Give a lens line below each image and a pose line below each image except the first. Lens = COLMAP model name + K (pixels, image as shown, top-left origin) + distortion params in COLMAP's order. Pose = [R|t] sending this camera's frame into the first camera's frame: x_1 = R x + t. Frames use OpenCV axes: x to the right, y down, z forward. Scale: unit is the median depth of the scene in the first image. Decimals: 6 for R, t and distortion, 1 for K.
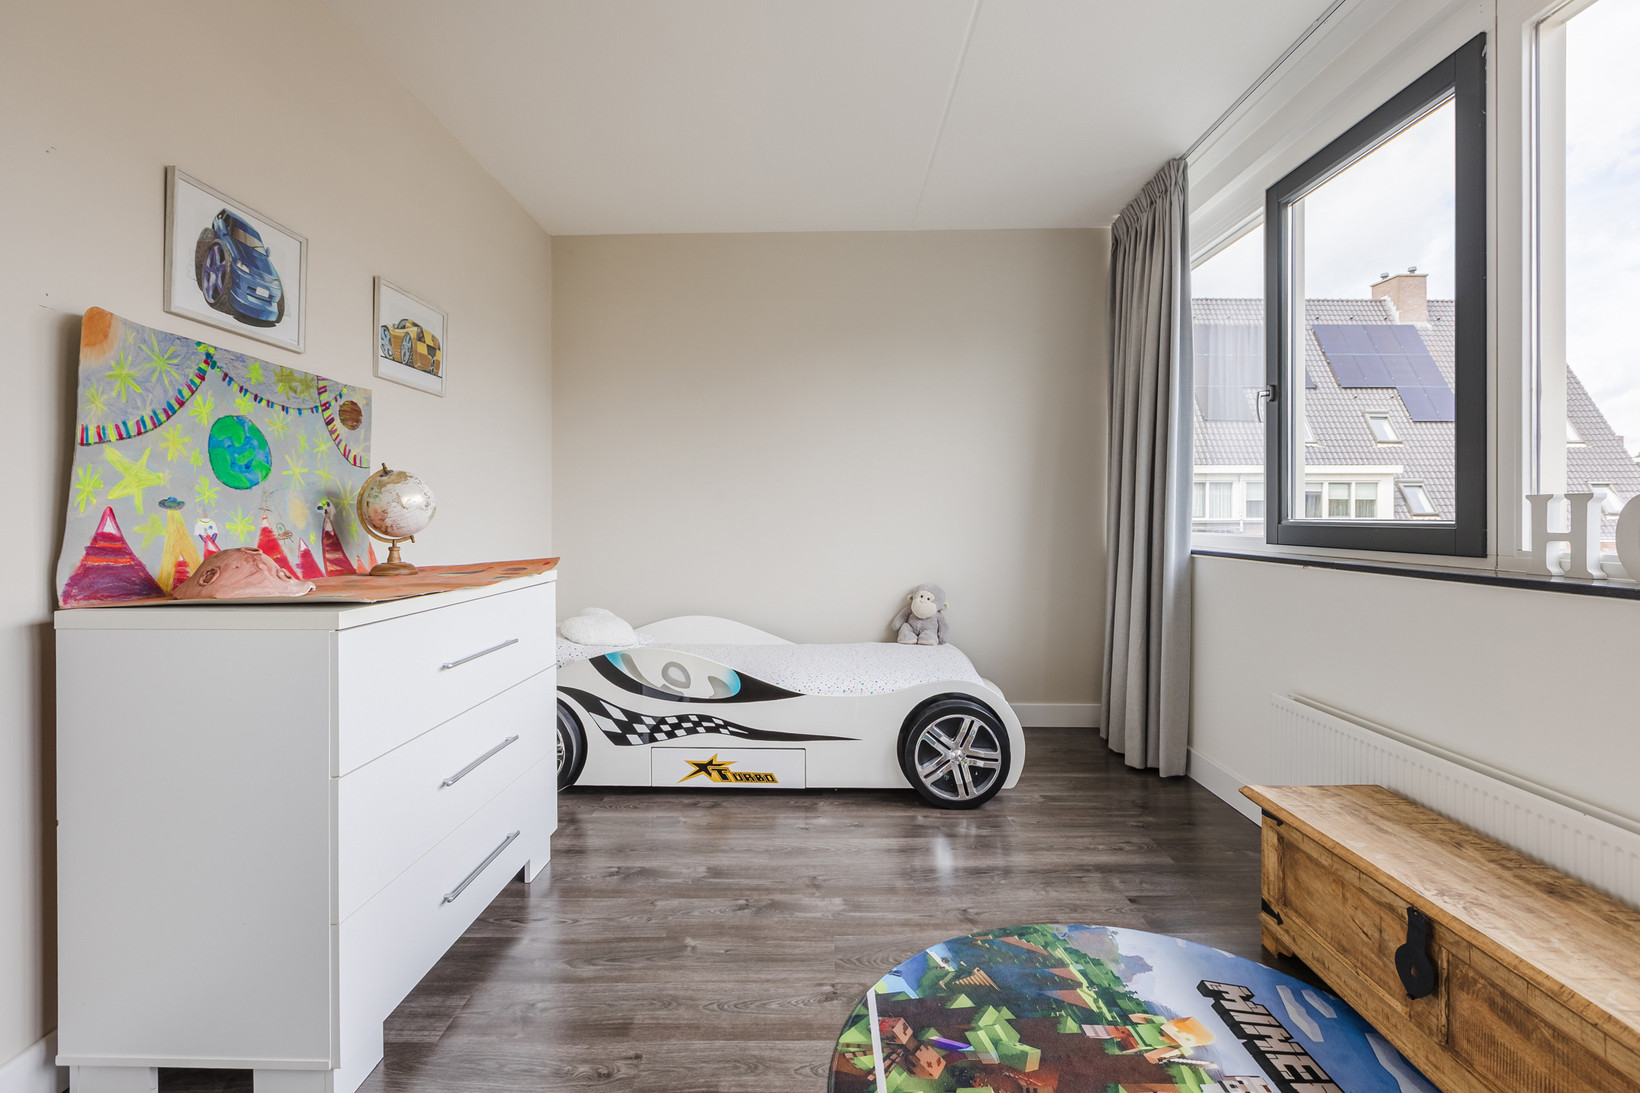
lens RADIAL K [[740.9, 0, 816.5], [0, 740.9, 521.8], [0, 0, 1]] dist [0.001561, -0.000177]
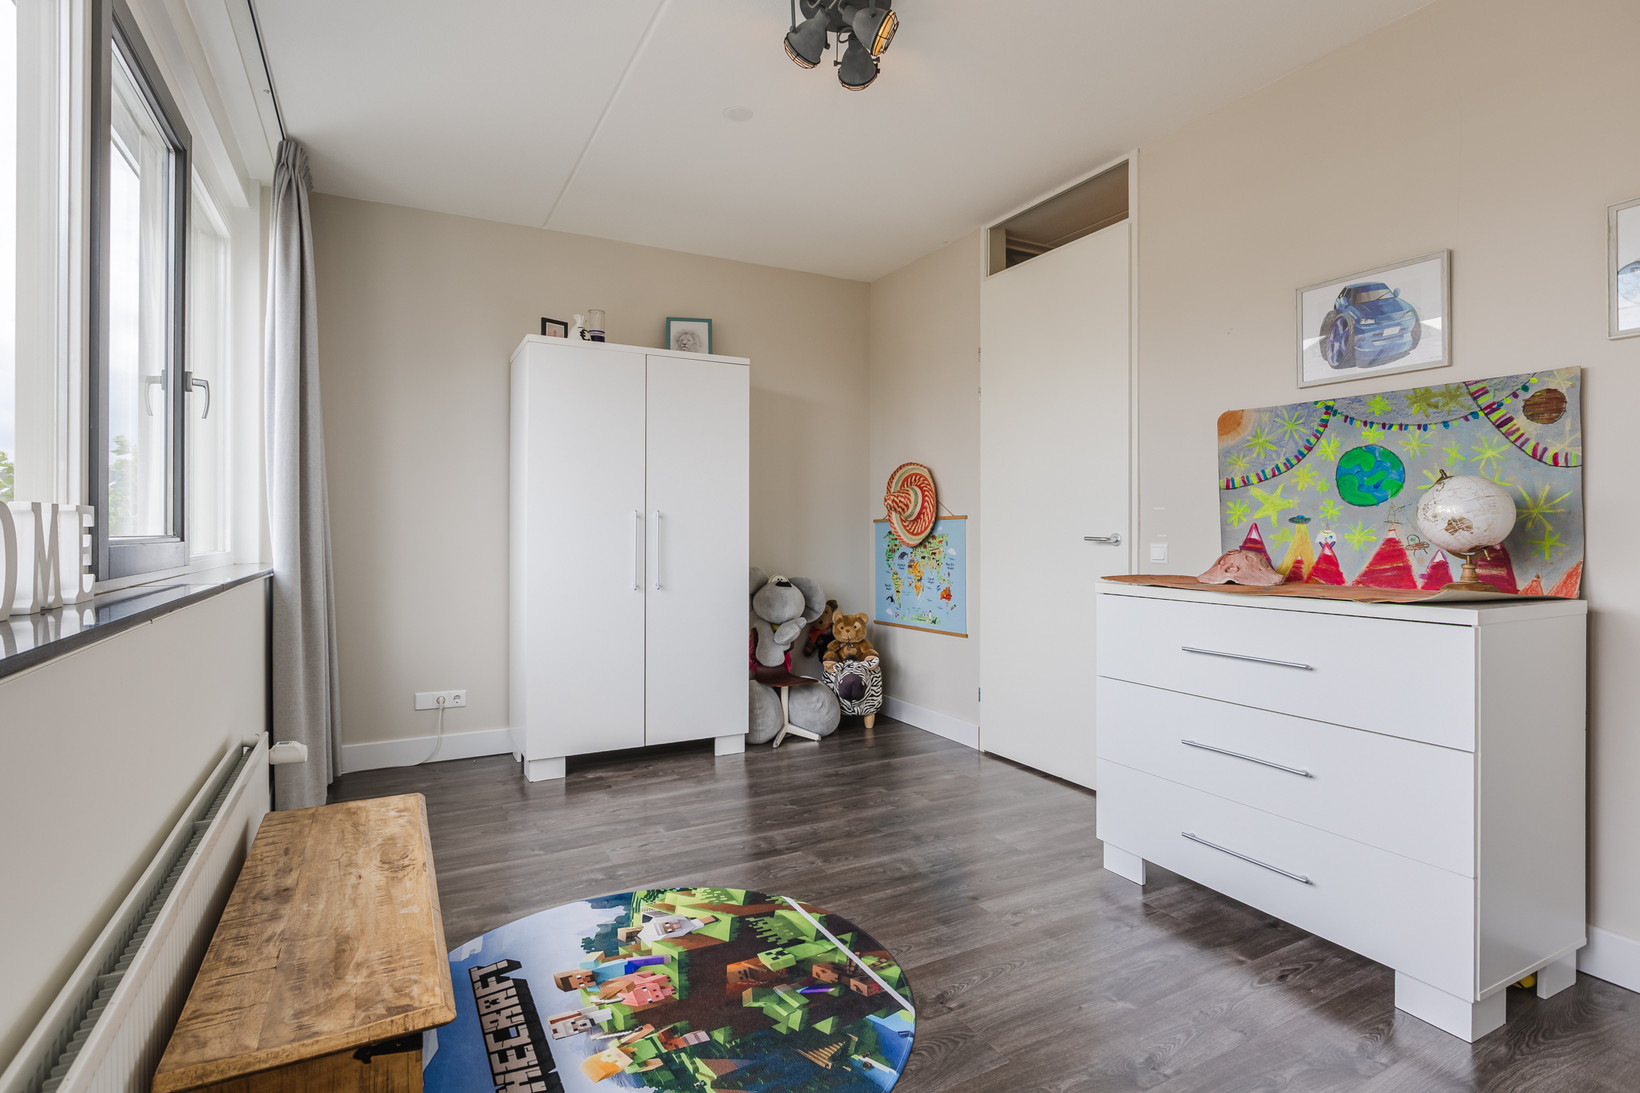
lens RADIAL K [[829.2, 0, 820.5], [0, 829.2, 531.0], [0, 0, 1]] dist [-0.000313, -0.000141]
pose [[-0.874642, 0.003270, -0.484758, 0.713612], [-0.001427, 0.999956, 0.009320, -0.016009], [0.484767, 0.008844, -0.874599, 1.902077]]
